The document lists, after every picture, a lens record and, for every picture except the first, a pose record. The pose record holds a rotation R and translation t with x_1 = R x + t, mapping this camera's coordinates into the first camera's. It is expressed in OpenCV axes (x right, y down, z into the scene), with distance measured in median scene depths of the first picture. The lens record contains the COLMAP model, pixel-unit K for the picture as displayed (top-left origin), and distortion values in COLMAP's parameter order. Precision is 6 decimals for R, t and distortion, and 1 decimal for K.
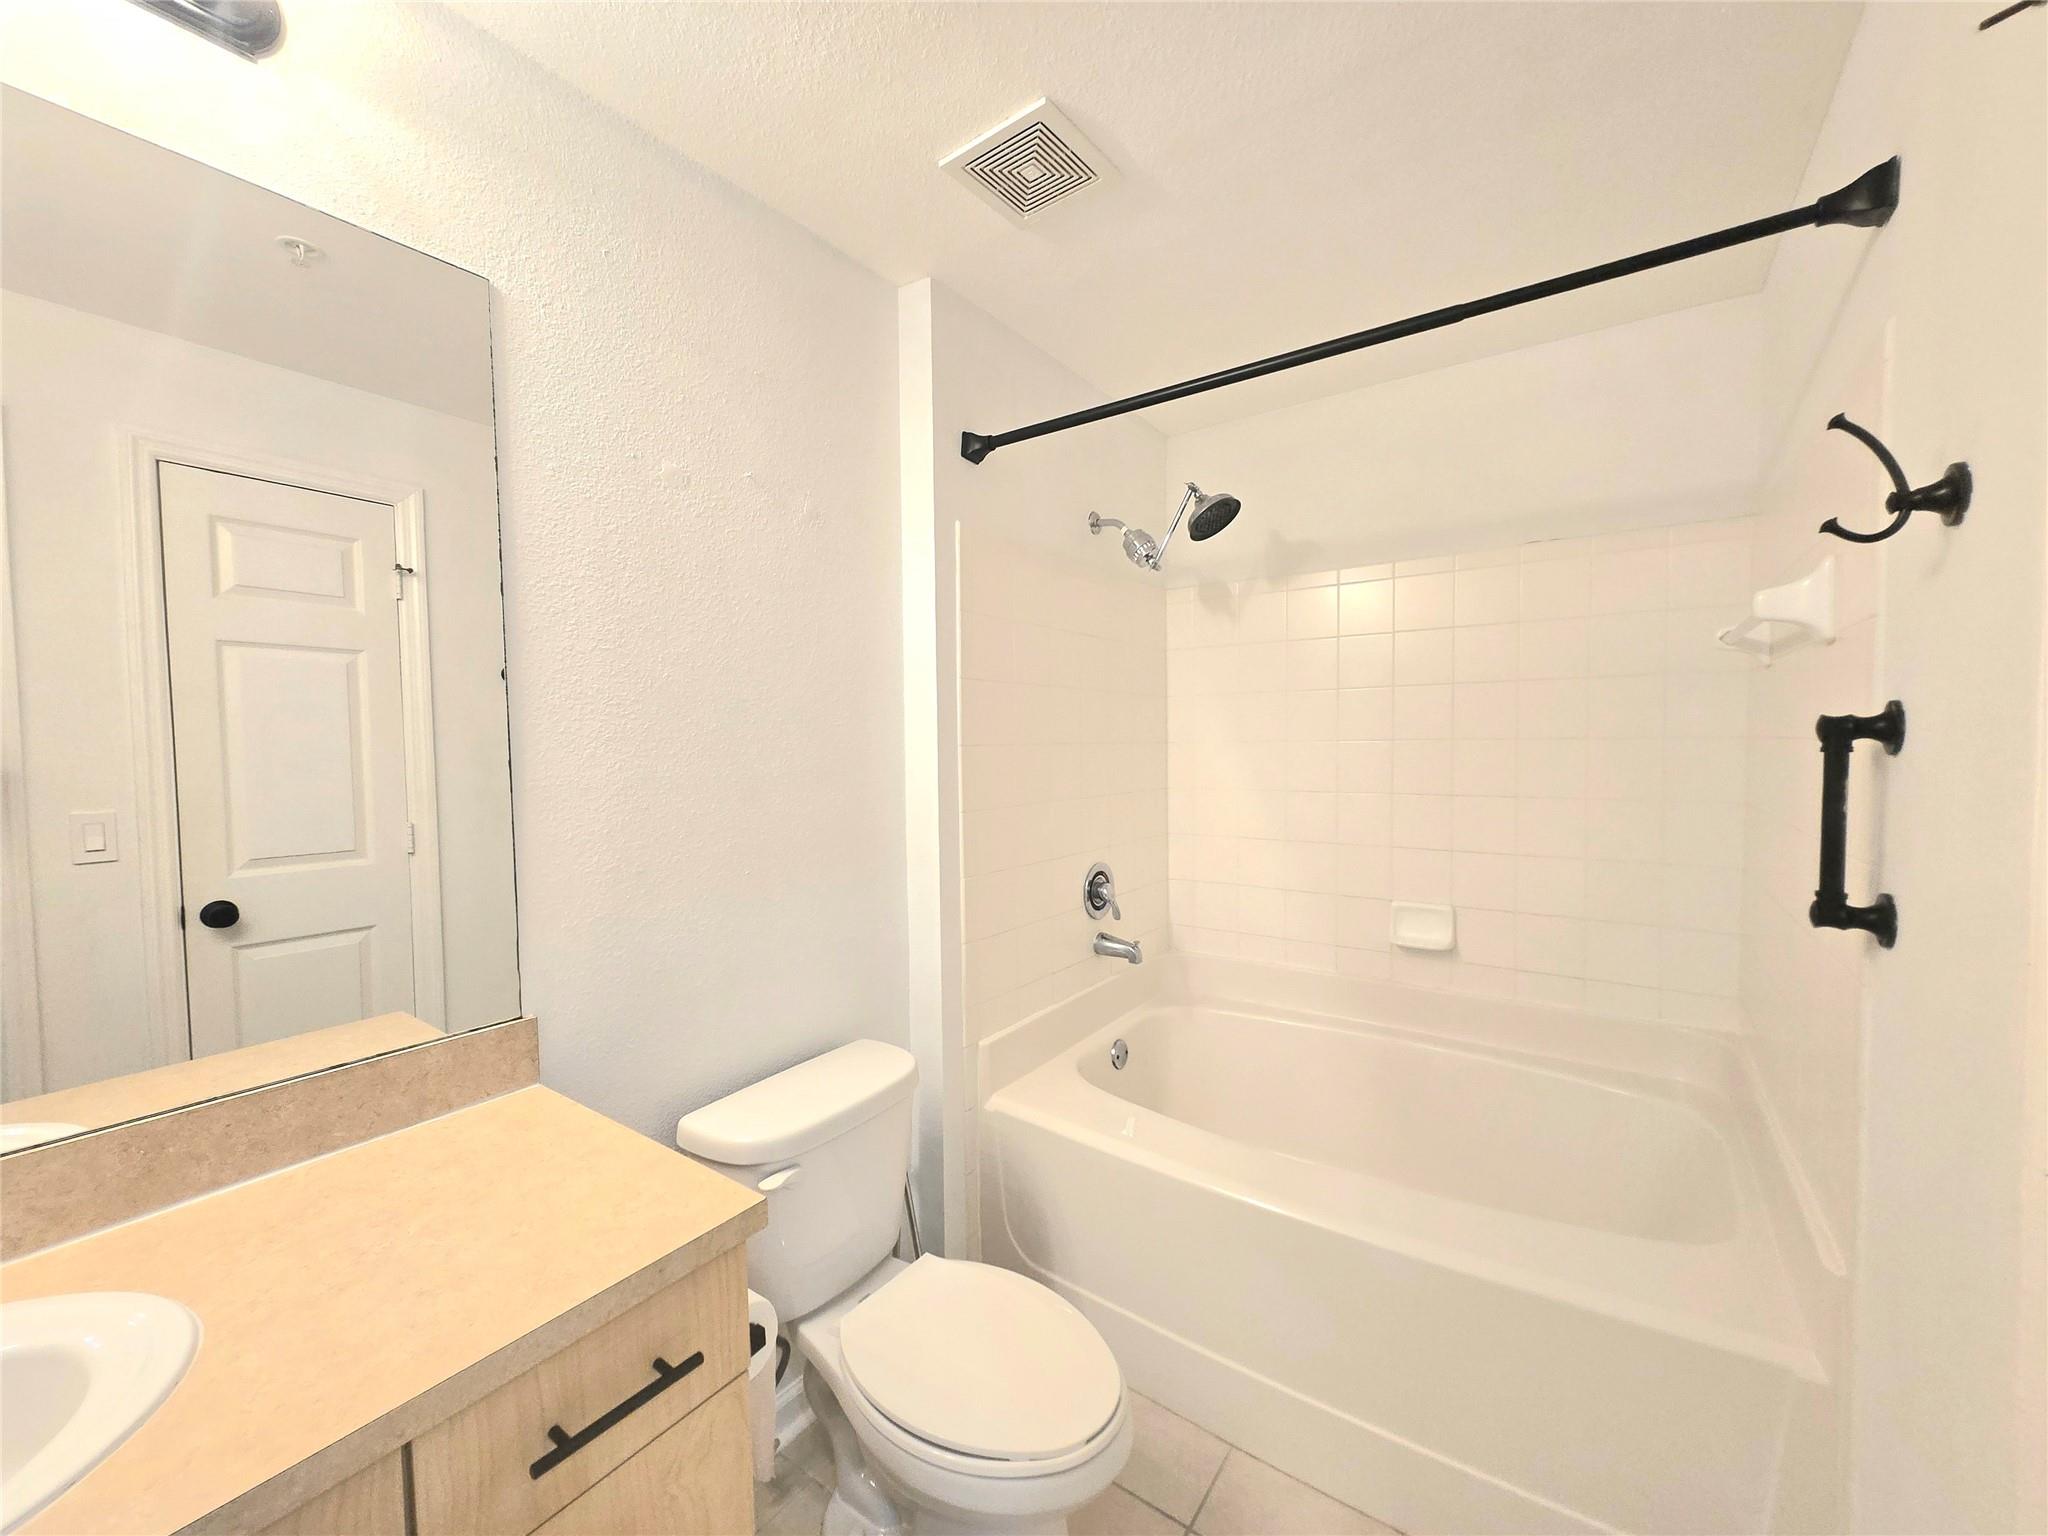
lens RADIAL K [[868.4, 0, 980.7], [0, 868.4, 776.9], [0, 0, 1]] dist [0.009195, 0.000283]
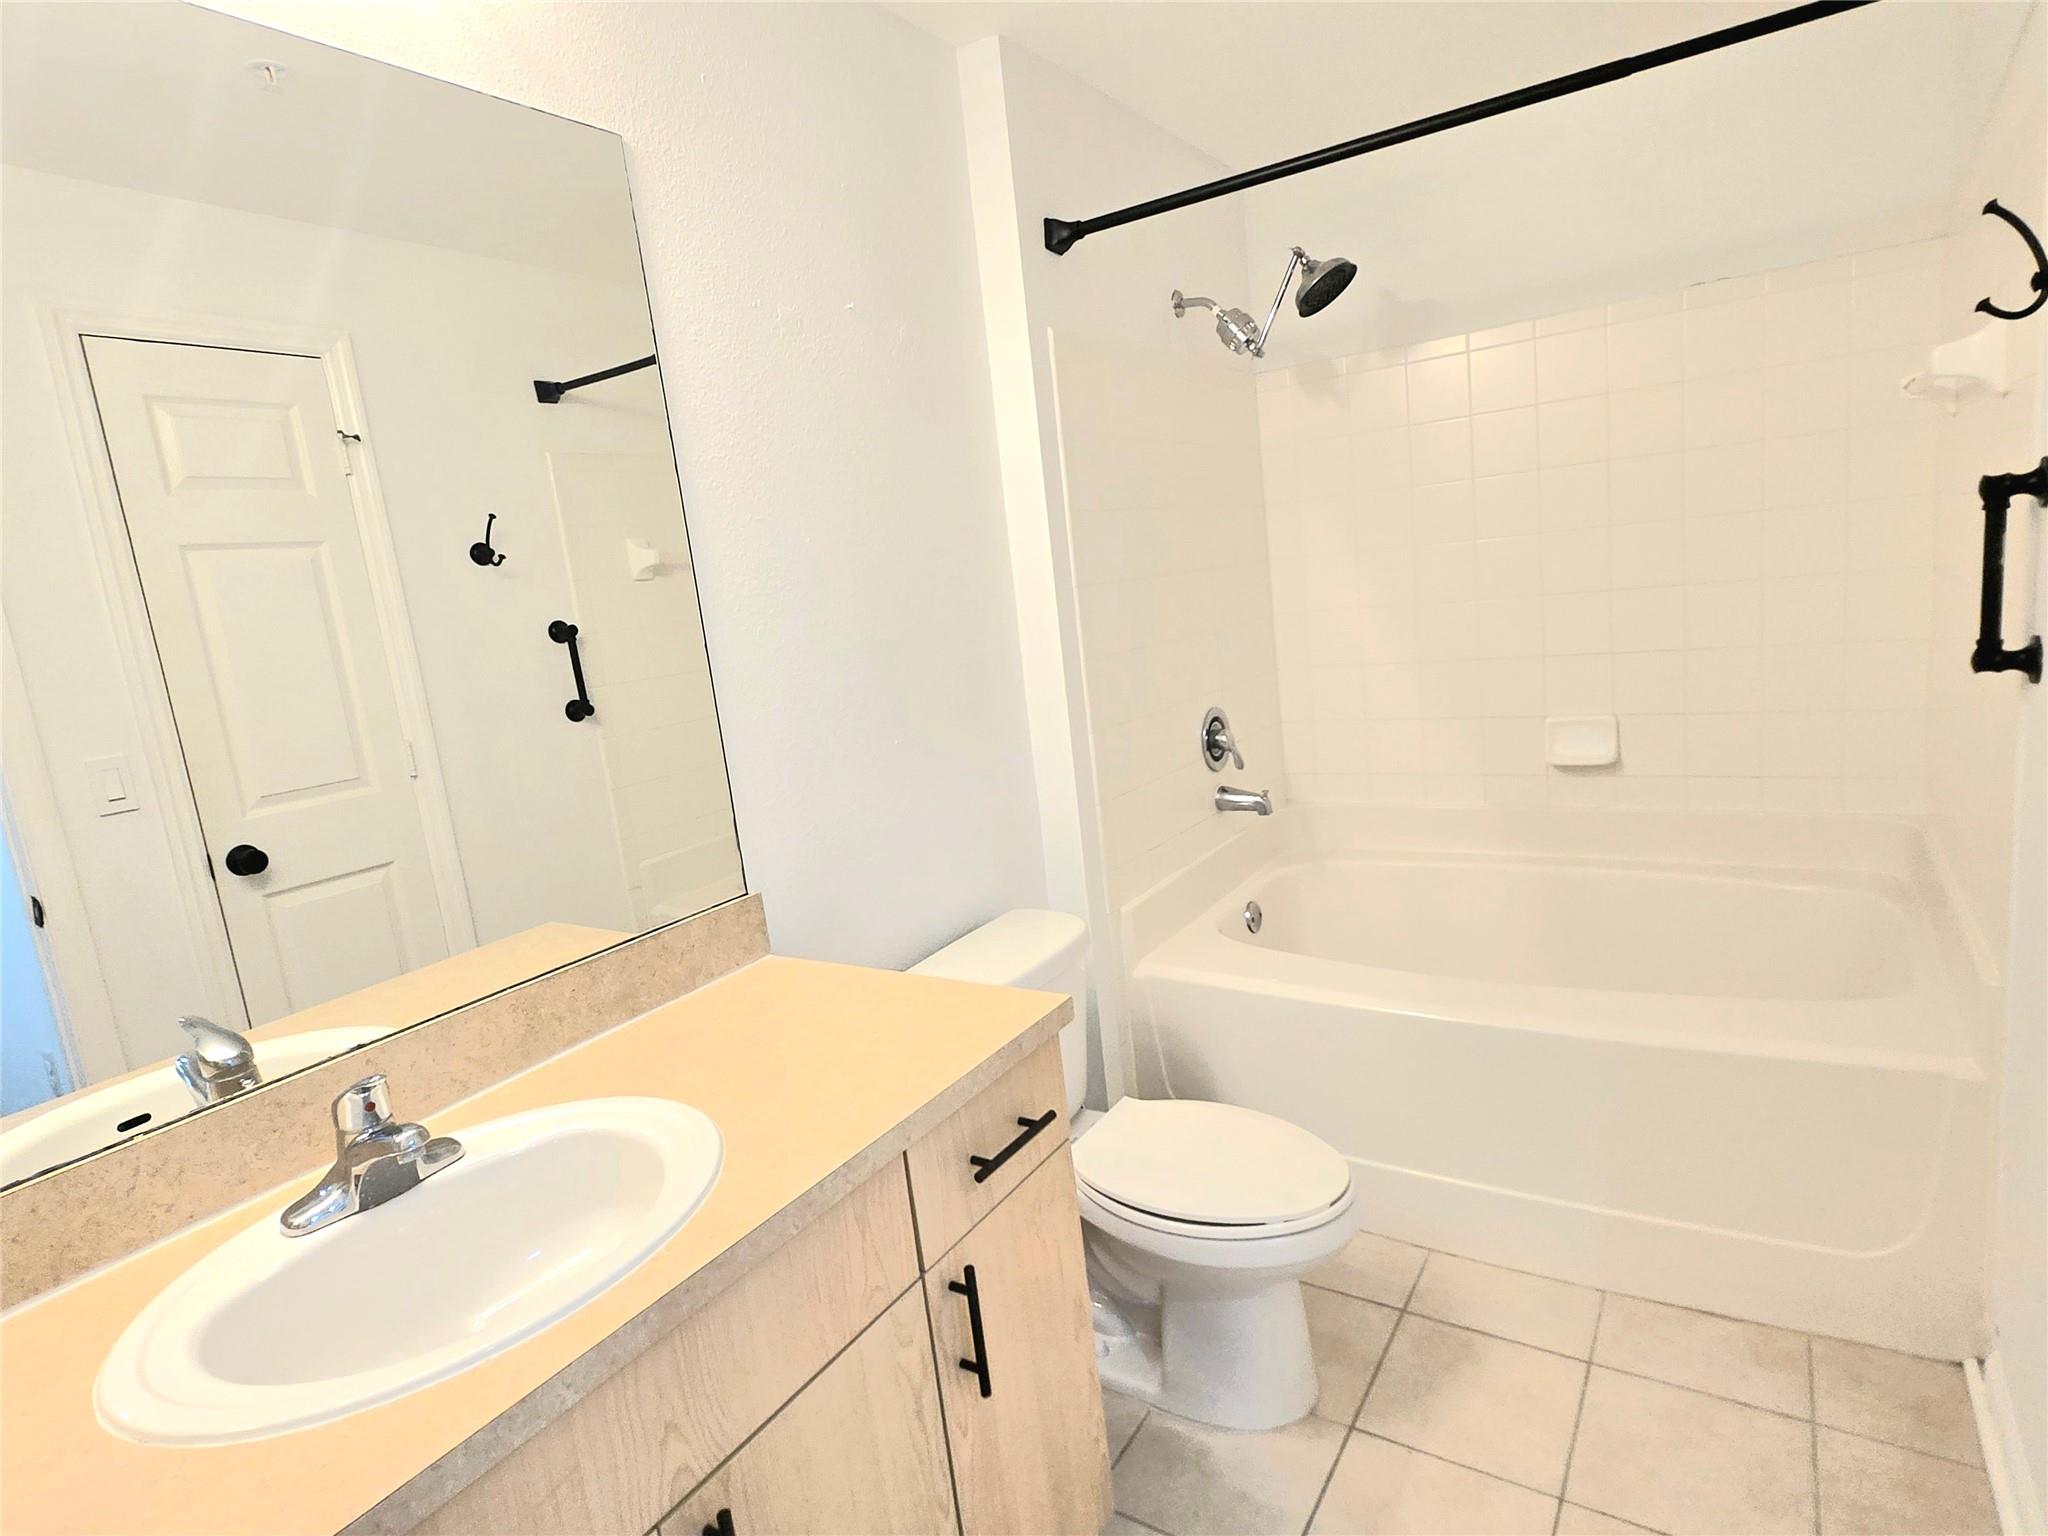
lens RADIAL K [[1118.6, 0, 1024.0], [0, 1118.6, 768.0], [0, 0, 1]] dist [0.018096, -0.000362]
pose [[0.994601, -0.100799, 0.024676, -0.122971], [0.096945, 0.987328, 0.125640, -0.002188], [-0.037028, -0.122570, 0.991769, -0.166704]]
